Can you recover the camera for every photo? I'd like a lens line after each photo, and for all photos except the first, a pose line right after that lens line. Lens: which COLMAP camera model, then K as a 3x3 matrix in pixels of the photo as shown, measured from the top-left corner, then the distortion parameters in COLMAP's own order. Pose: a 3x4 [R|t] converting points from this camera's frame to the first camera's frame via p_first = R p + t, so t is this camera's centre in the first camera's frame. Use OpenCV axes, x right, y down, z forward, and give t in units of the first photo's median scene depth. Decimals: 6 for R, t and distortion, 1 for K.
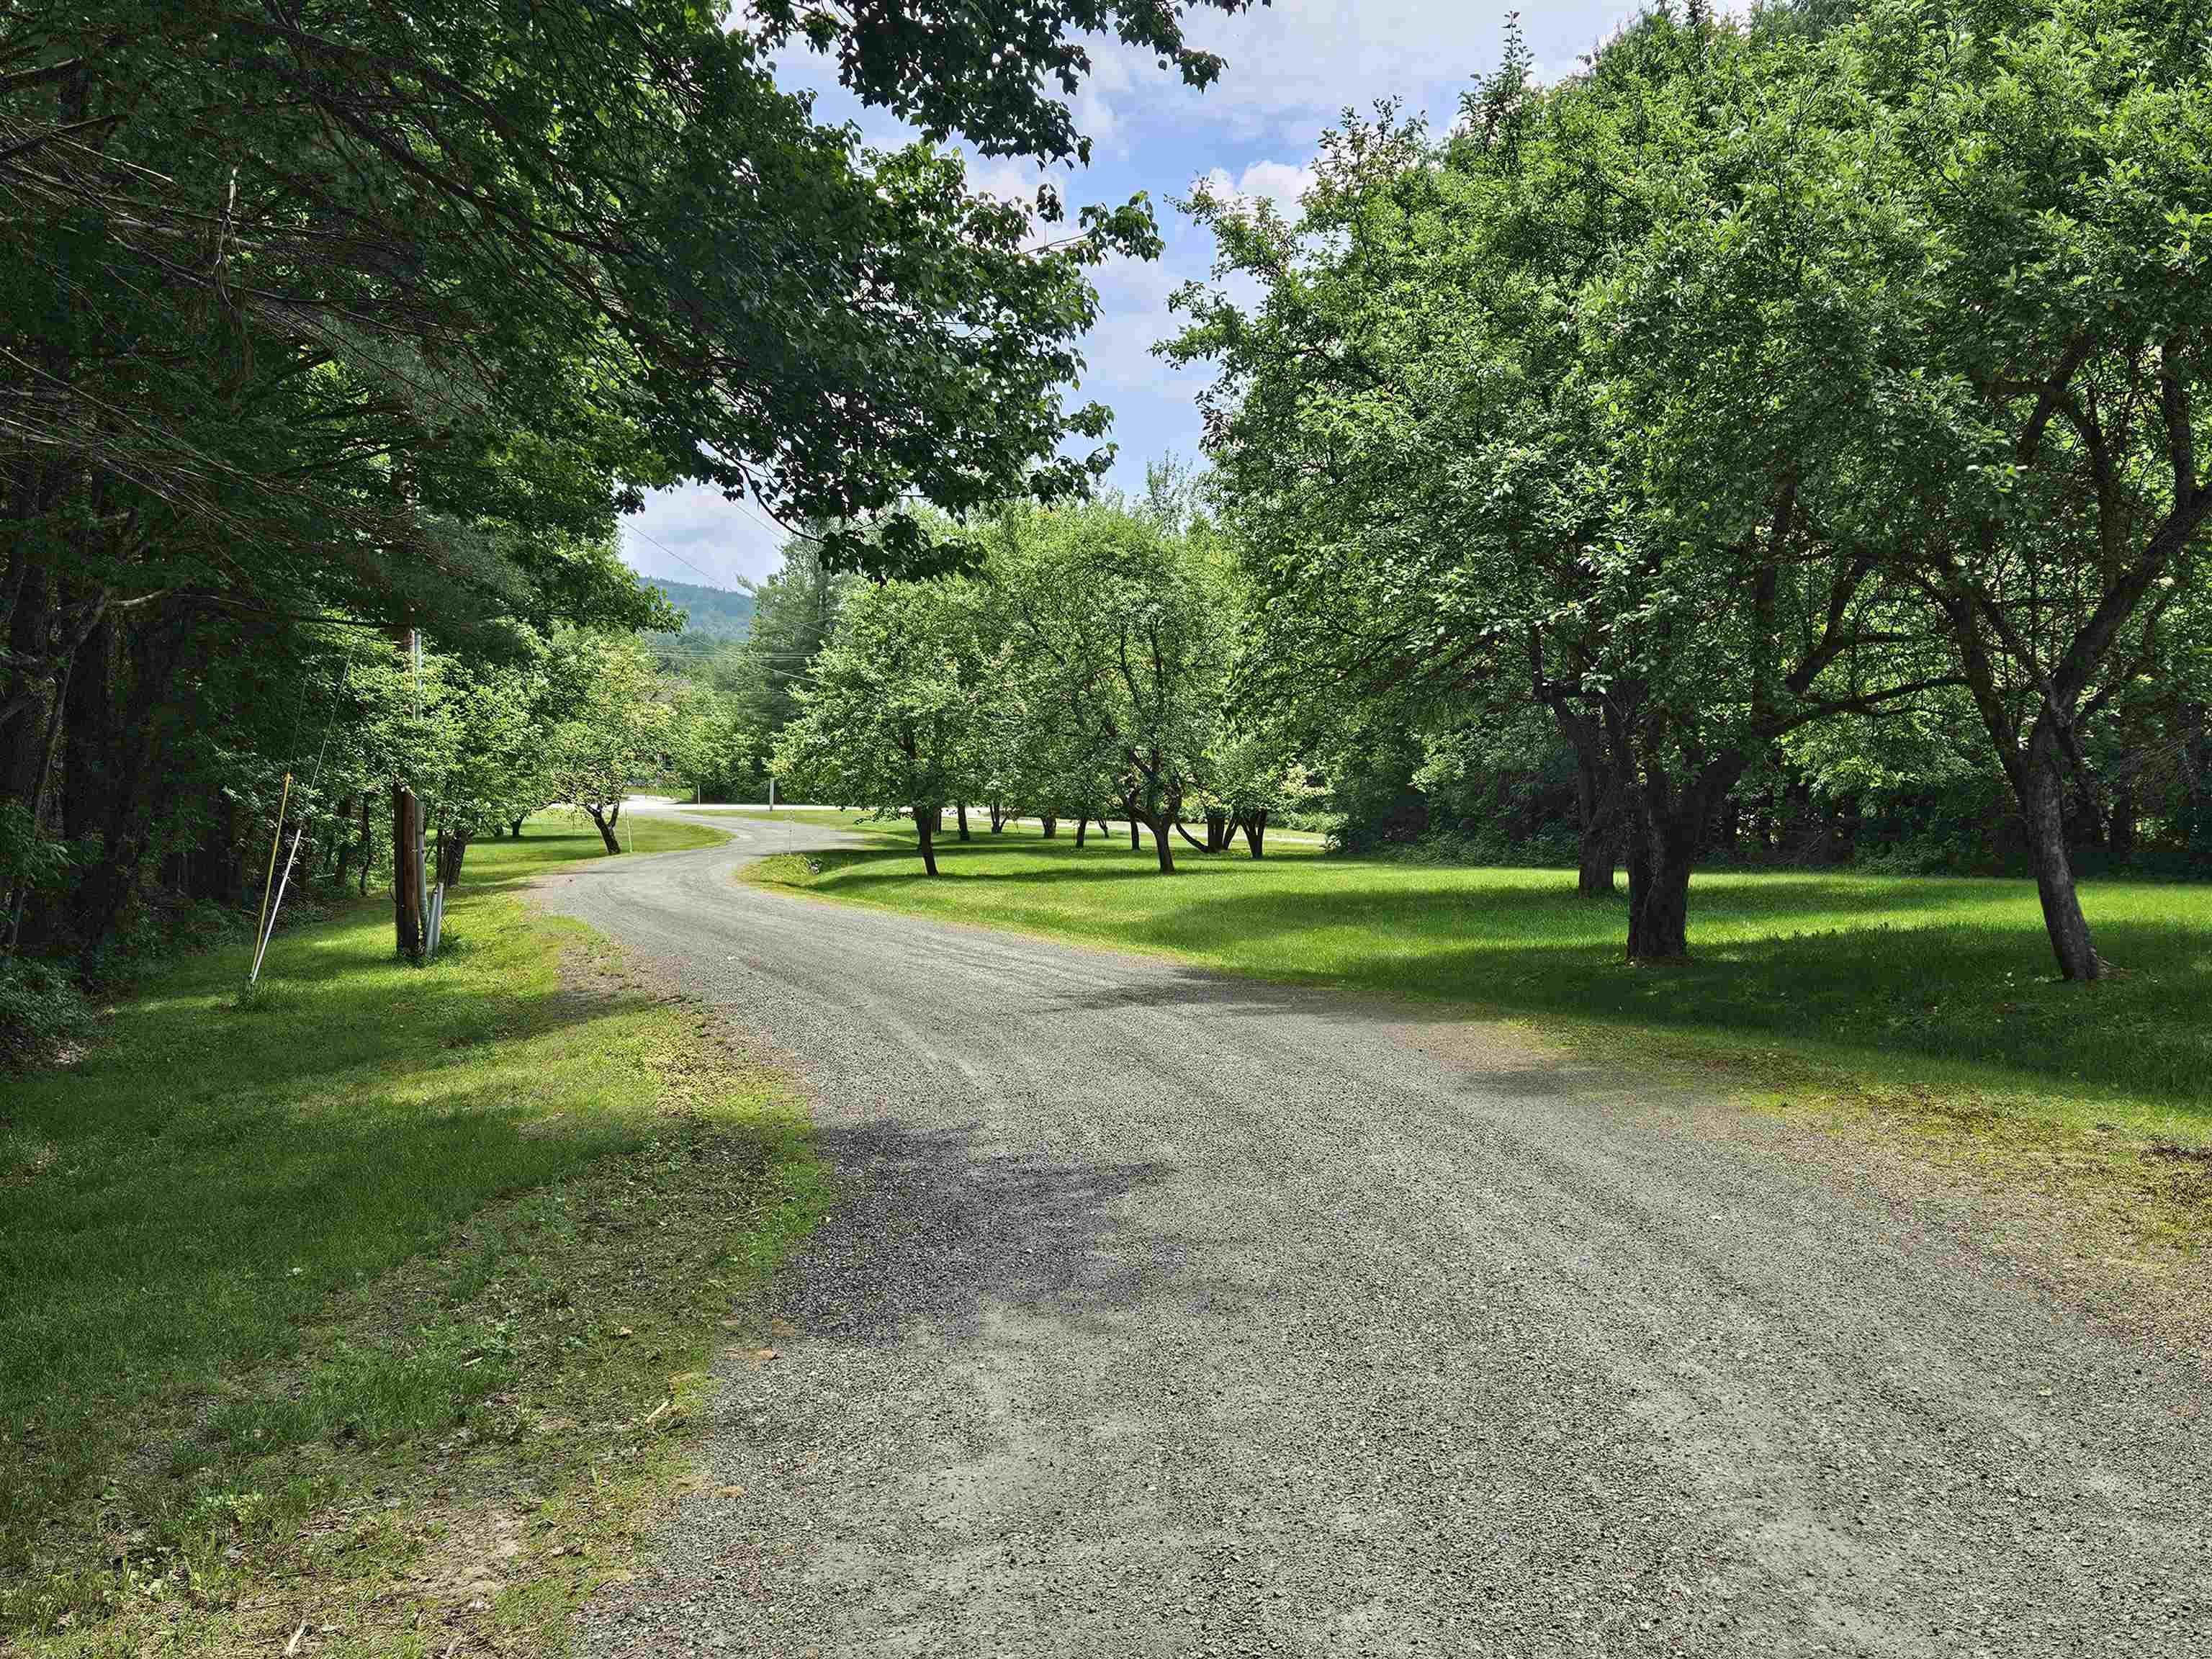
lens RADIAL K [[2291.4, 0, 1106.0], [0, 2291.4, 829.5], [0, 0, 1]] dist [0.146131, -0.341931]
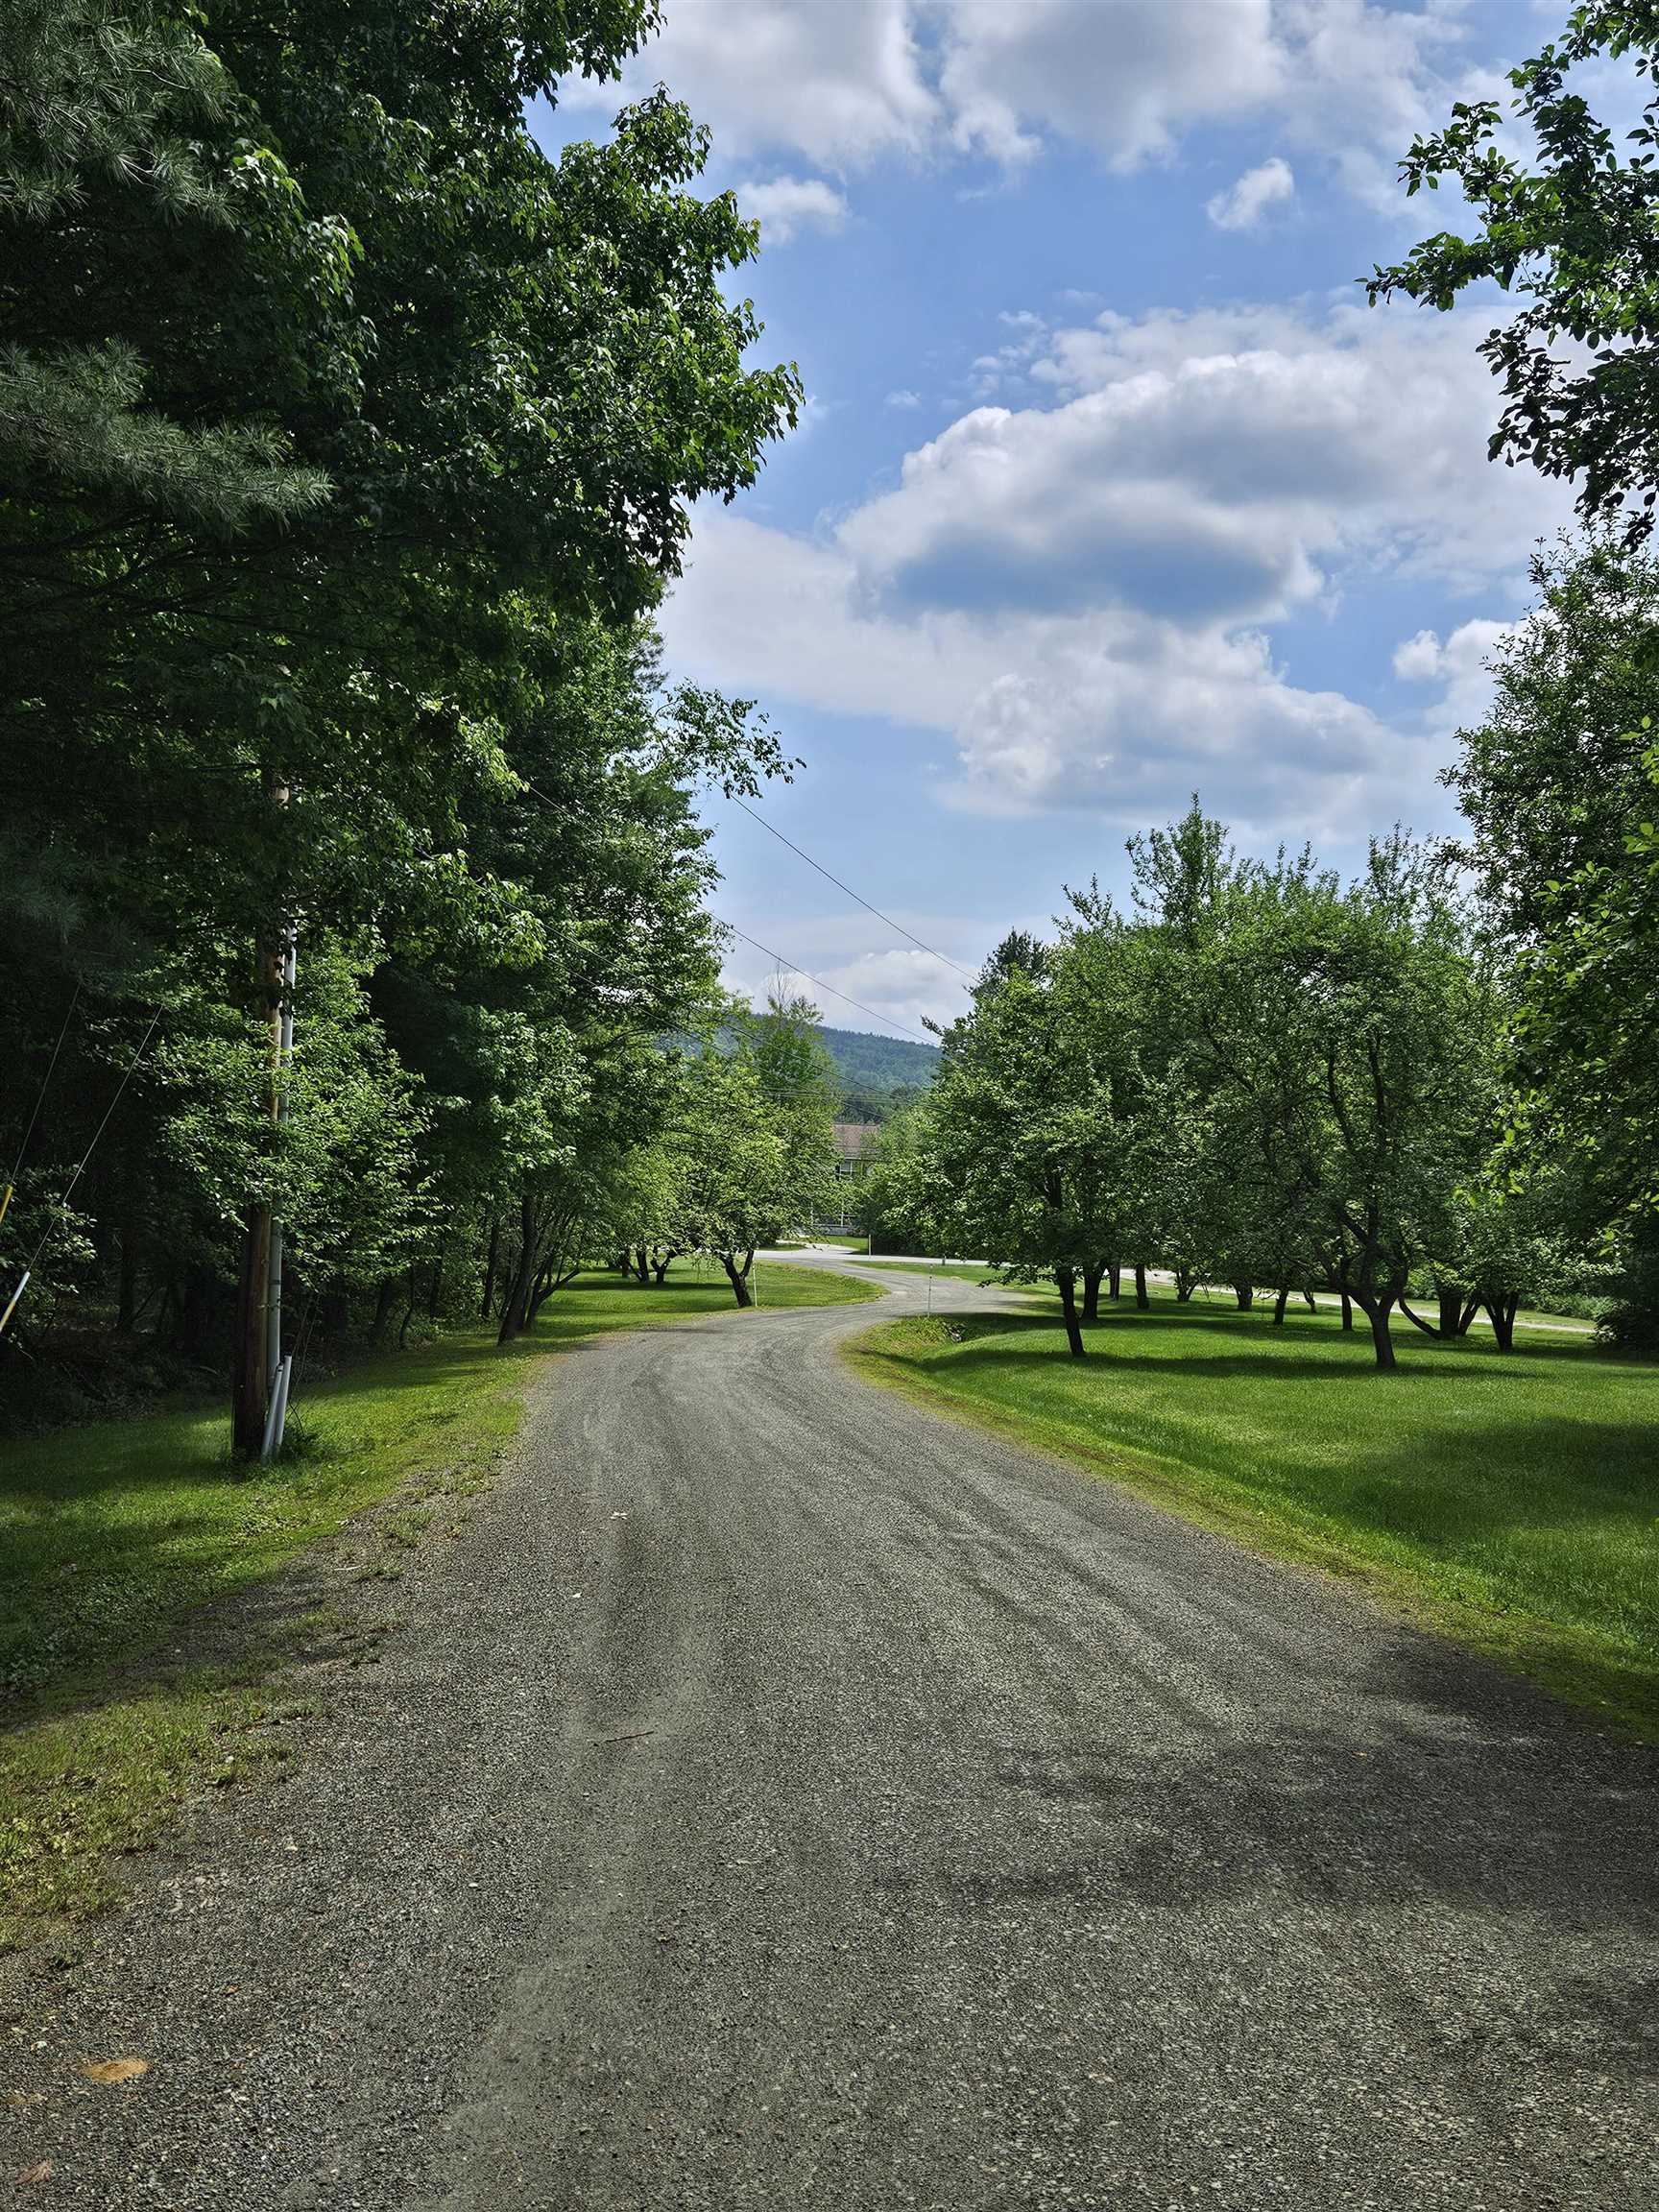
lens RADIAL K [[2291.4, 0, 772.4], [0, 2291.4, 1115.2], [0, 0, 1]] dist [0.146131, -0.341931]
pose [[0.972193, 0.022389, -0.233109, 0.005536], [-0.039622, 0.996794, -0.069512, -0.003225], [0.230806, 0.076816, 0.969963, 0.195700]]
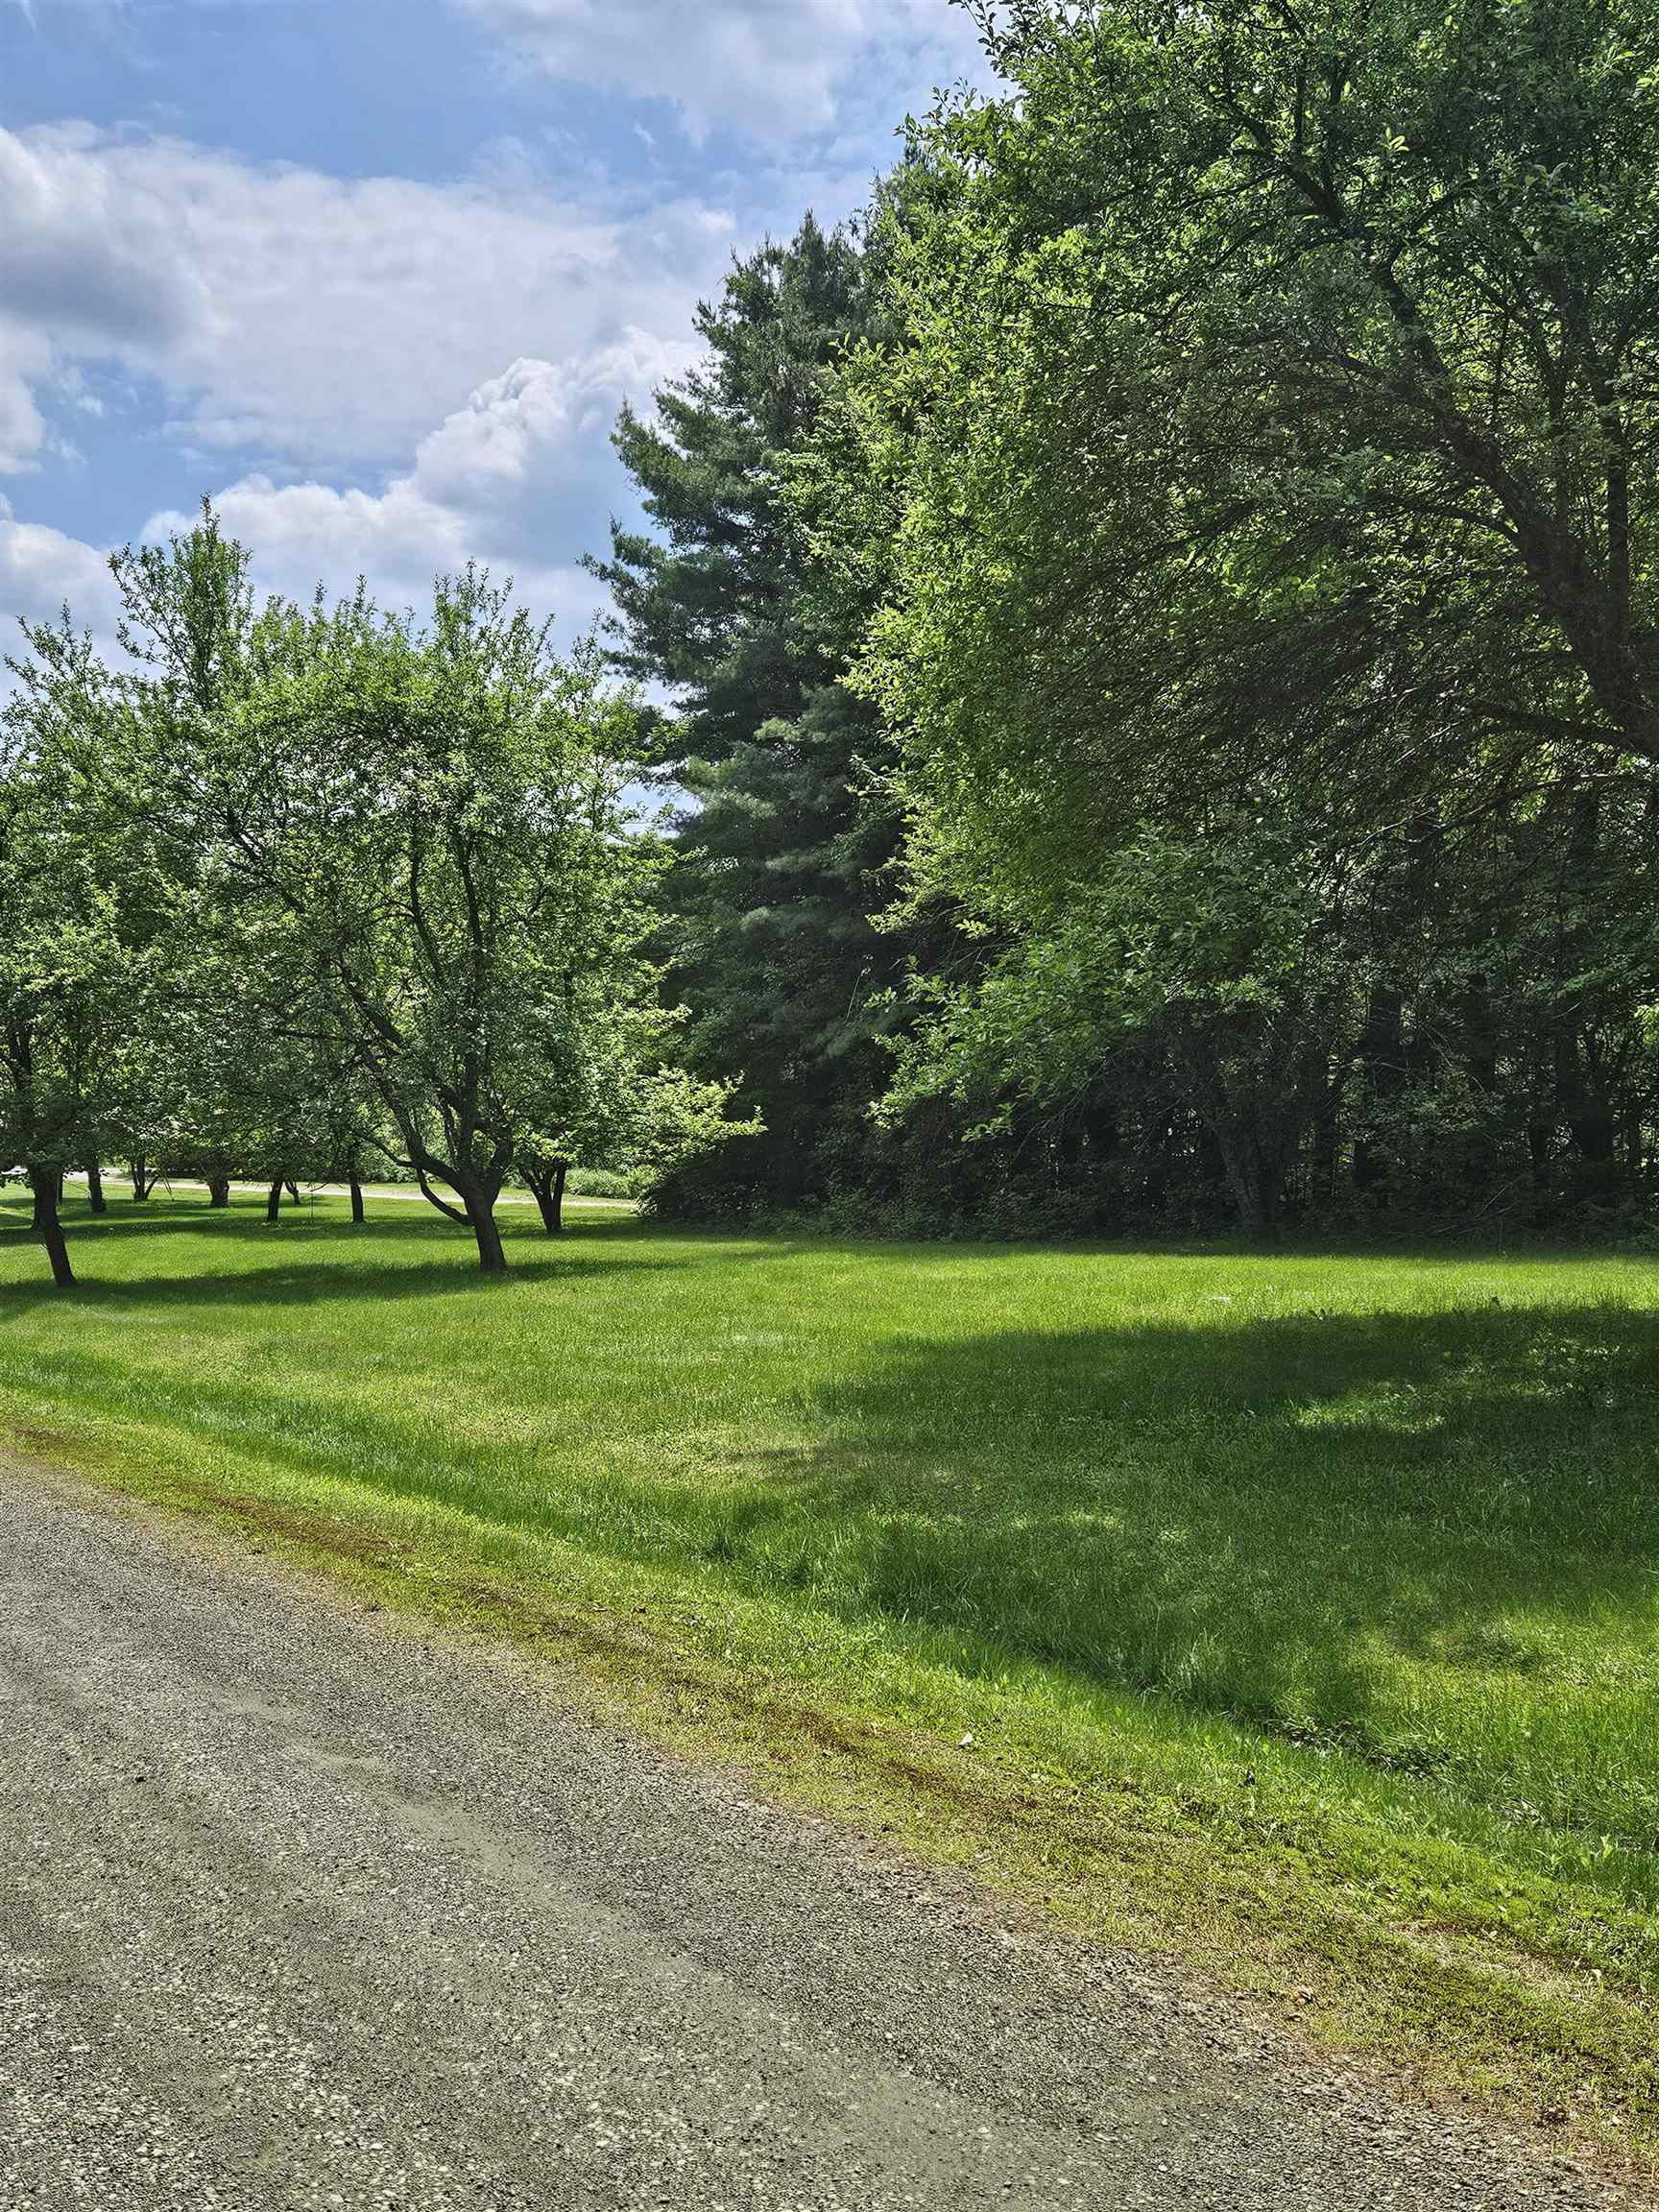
lens RADIAL K [[2291.4, 0, 772.4], [0, 2291.4, 1115.2], [0, 0, 1]] dist [0.146131, -0.341931]
pose [[0.973533, -0.008600, 0.228383, -0.035422], [0.015609, 0.999460, -0.028899, -0.002298], [-0.228011, 0.031699, 0.973142, 0.398599]]
